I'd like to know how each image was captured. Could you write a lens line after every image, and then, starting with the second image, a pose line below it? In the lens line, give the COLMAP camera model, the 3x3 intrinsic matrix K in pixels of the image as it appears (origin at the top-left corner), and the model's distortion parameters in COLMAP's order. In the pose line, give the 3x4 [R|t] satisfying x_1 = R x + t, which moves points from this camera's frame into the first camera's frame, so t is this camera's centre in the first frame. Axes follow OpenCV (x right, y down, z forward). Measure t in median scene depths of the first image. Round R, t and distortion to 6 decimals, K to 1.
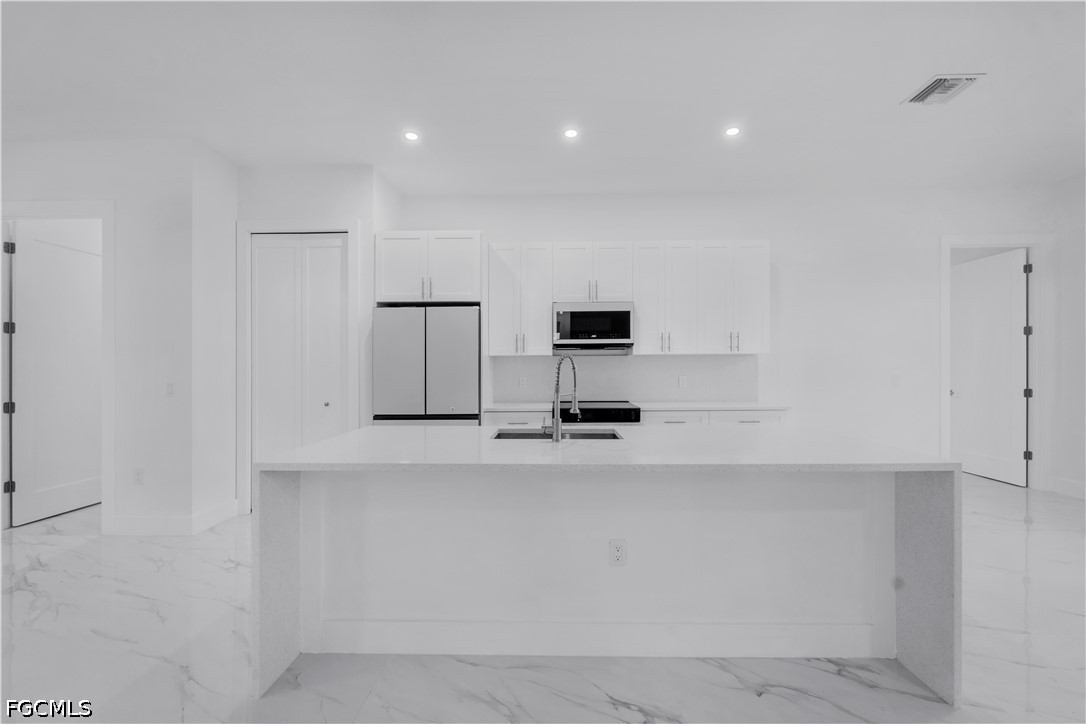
lens RADIAL K [[438.1, 0, 547.1], [0, 438.1, 367.8], [0, 0, 1]] dist [0.000811, 0.000077]
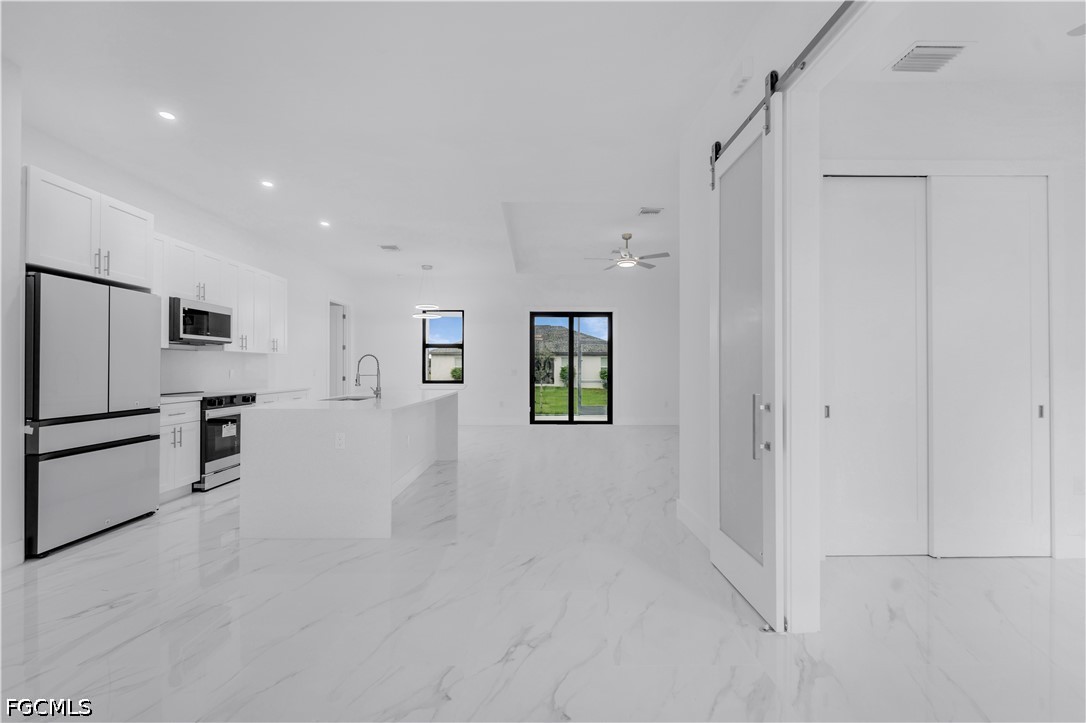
lens RADIAL K [[445.1, 0, 541.4], [0, 445.1, 364.6], [0, 0, 1]] dist [-0.001720, -0.000619]
pose [[-0.031208, 0.013477, 0.999422, -1.139760], [-0.002004, 0.999906, -0.013546, 0.023827], [-0.999511, -0.002425, -0.031178, 0.186076]]
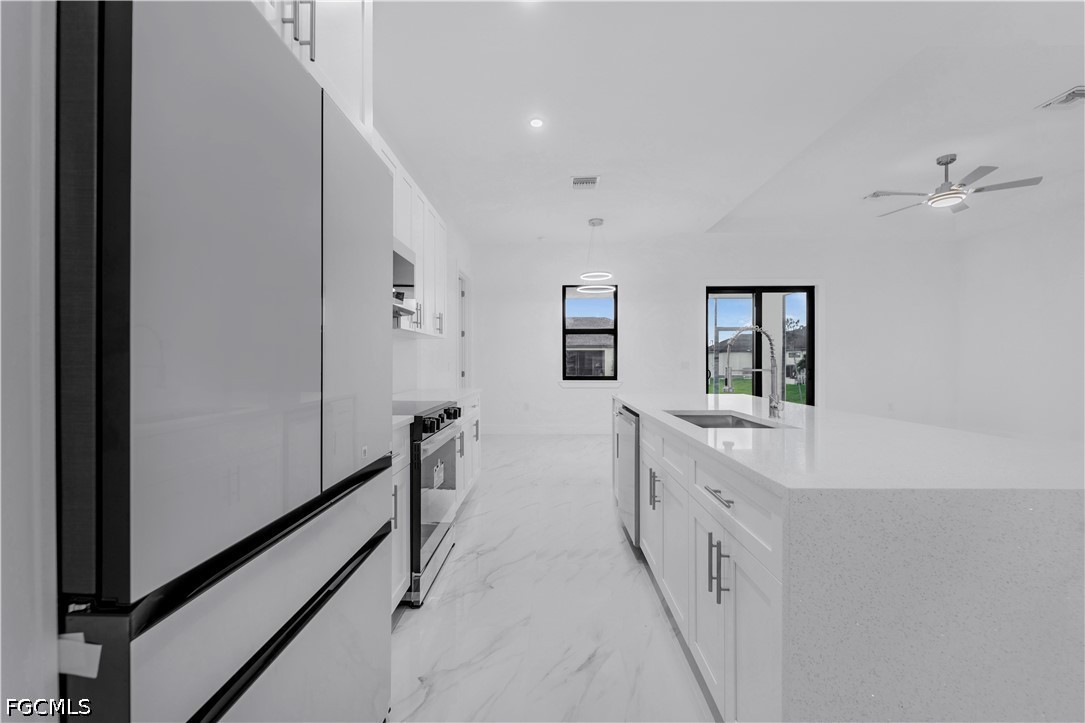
lens RADIAL K [[434.3, 0, 542.5], [0, 434.3, 361.5], [0, 0, 1]] dist [-0.003836, -0.000156]
pose [[-0.002927, 0.007019, 0.999971, -0.516202], [0.000696, 0.999975, -0.007017, 0.029039], [-0.999995, 0.000675, -0.002931, 0.863936]]
